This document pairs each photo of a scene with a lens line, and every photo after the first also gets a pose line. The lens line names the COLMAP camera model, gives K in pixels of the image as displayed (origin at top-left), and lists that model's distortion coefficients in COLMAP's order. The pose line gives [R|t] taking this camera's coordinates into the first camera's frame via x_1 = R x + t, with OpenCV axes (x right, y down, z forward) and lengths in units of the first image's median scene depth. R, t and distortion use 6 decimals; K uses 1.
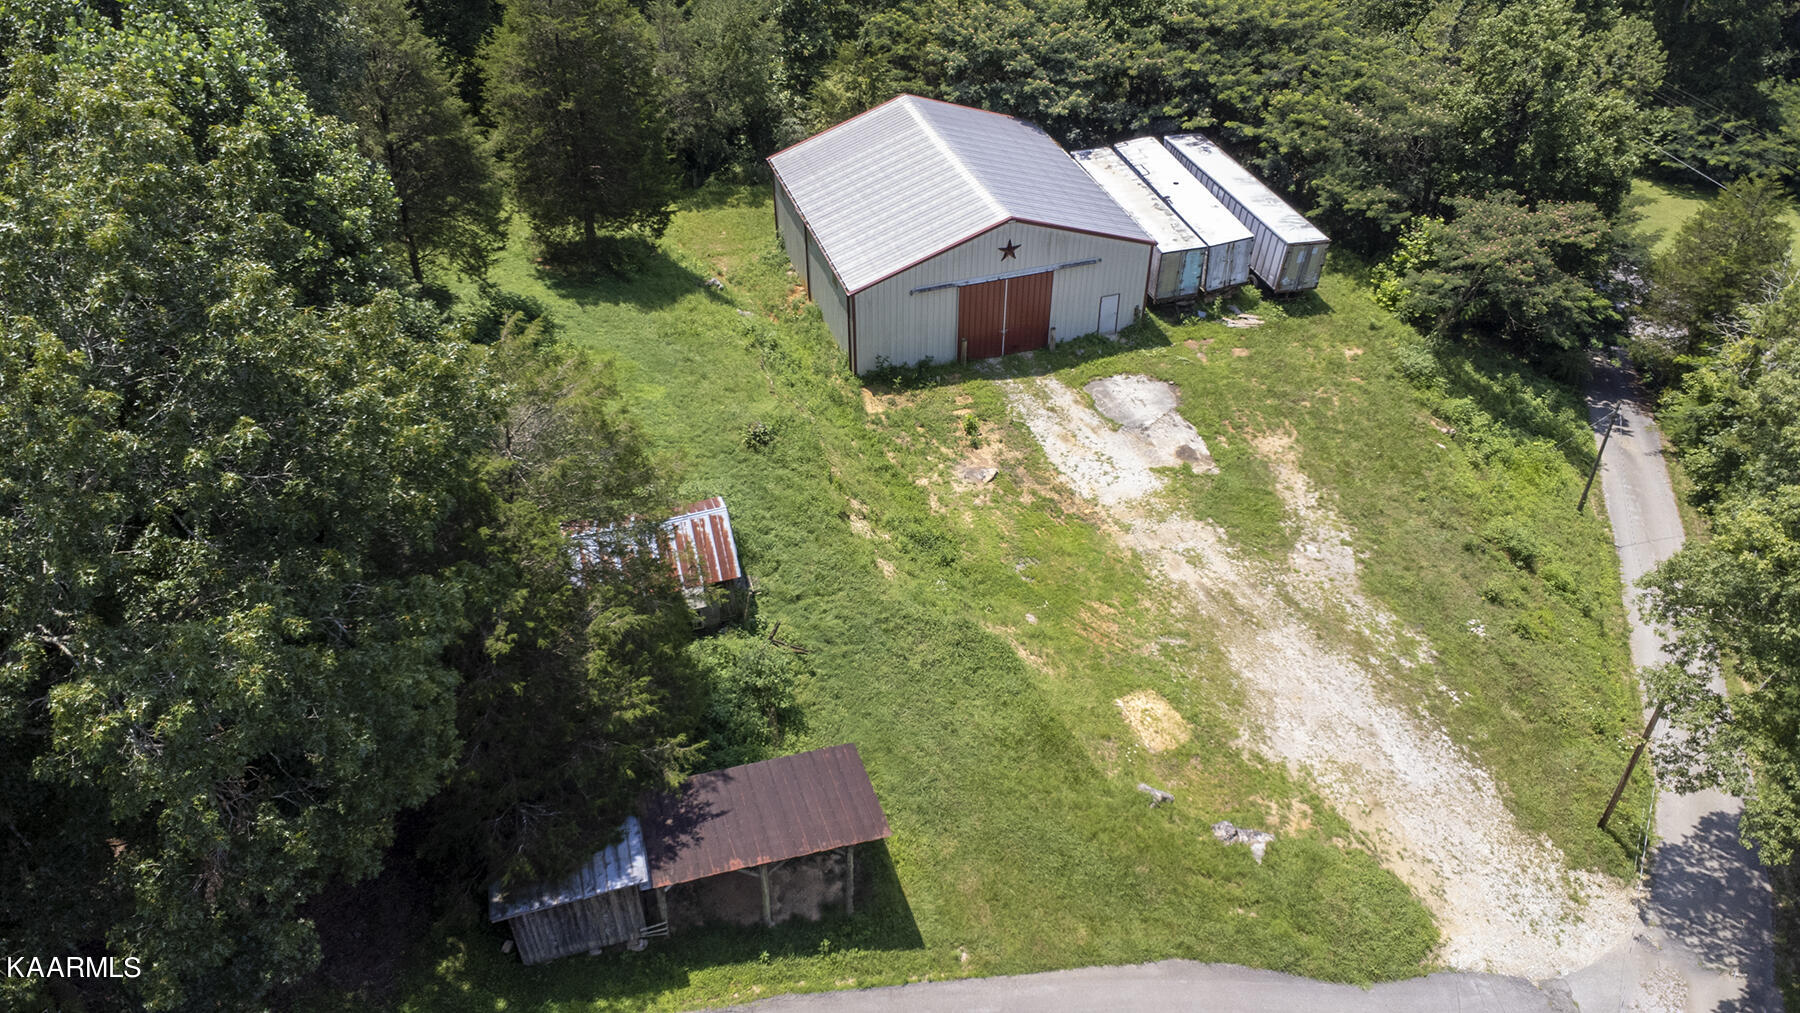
lens RADIAL K [[1304.0, 0, 900.0], [0, 1304.0, 506.5], [0, 0, 1]] dist [0.024209, -0.032506]
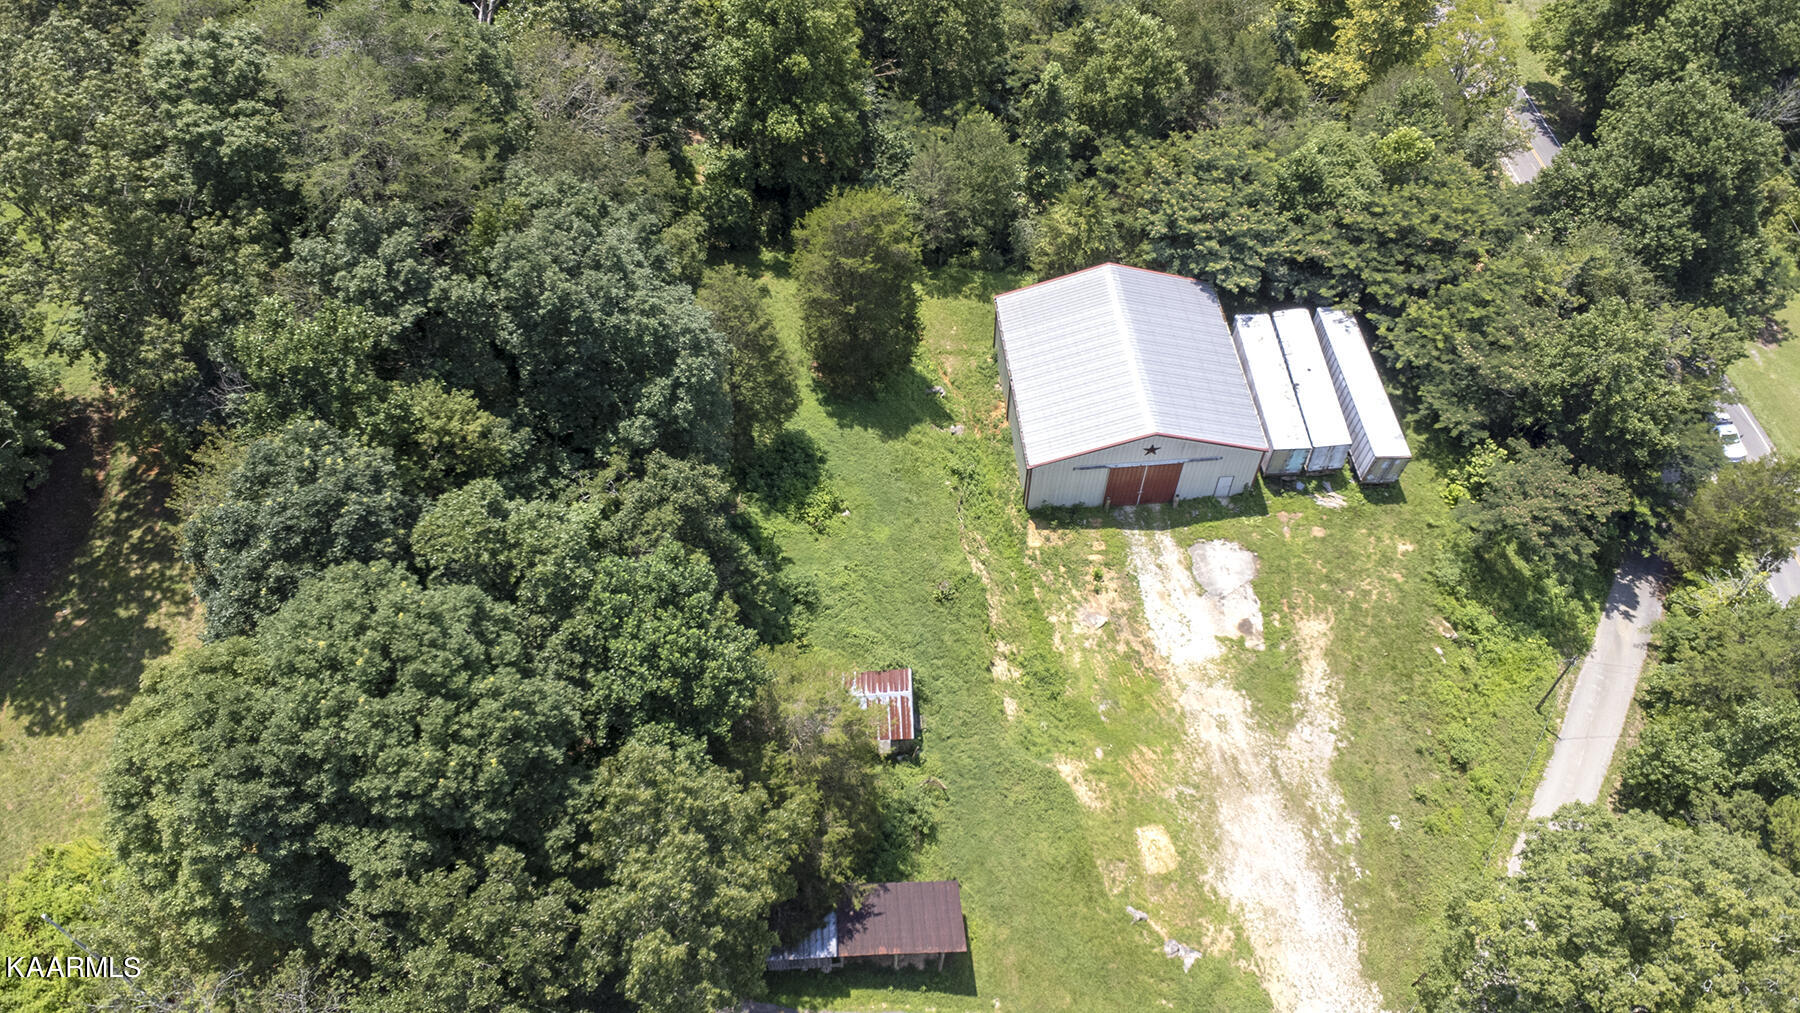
lens RADIAL K [[1302.7, 0, 900.0], [0, 1302.7, 506.5], [0, 0, 1]] dist [0.031584, -0.062808]
pose [[0.974628, 0.182602, -0.129452, 0.014762], [-0.144258, 0.954639, 0.260488, -0.452256], [0.171145, -0.235204, 0.956759, -0.355254]]
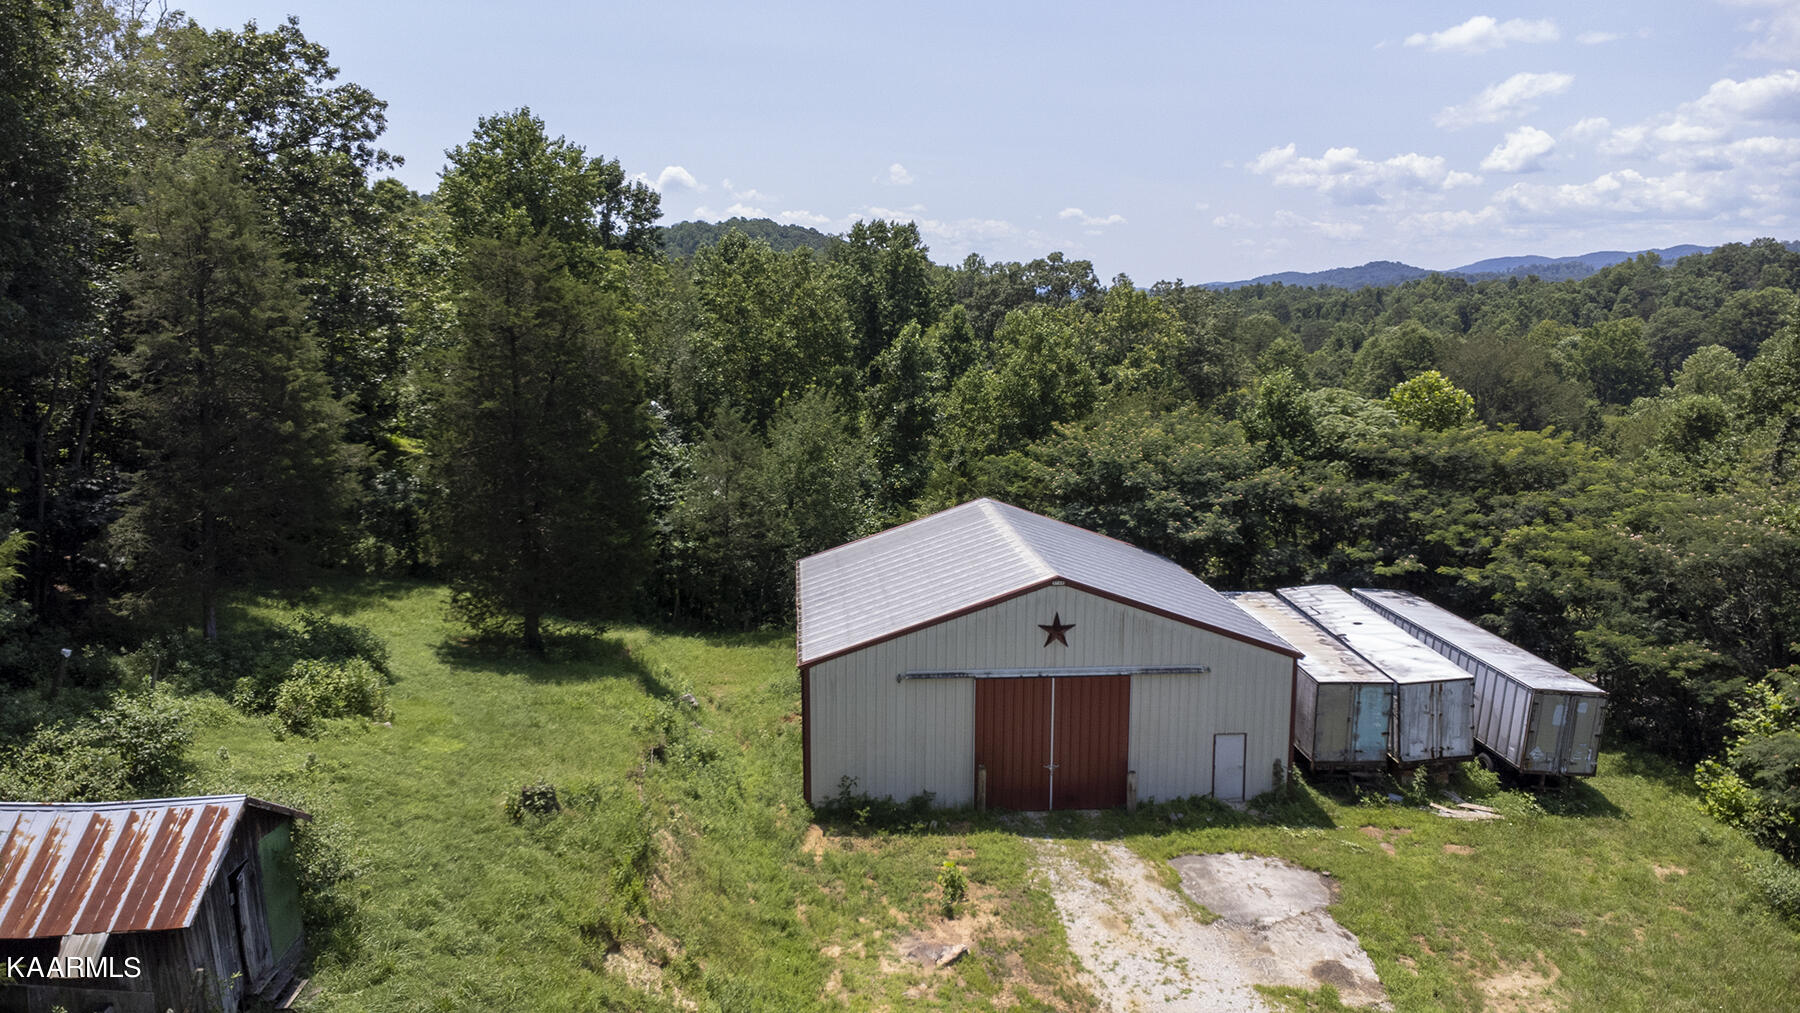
lens RADIAL K [[1304.0, 0, 900.0], [0, 1304.0, 506.5], [0, 0, 1]] dist [0.024209, -0.032506]
pose [[0.970970, 0.042545, -0.235389, 0.157414], [-0.154366, 0.863169, -0.480740, 0.075683], [0.182727, 0.503120, 0.844678, 0.398391]]
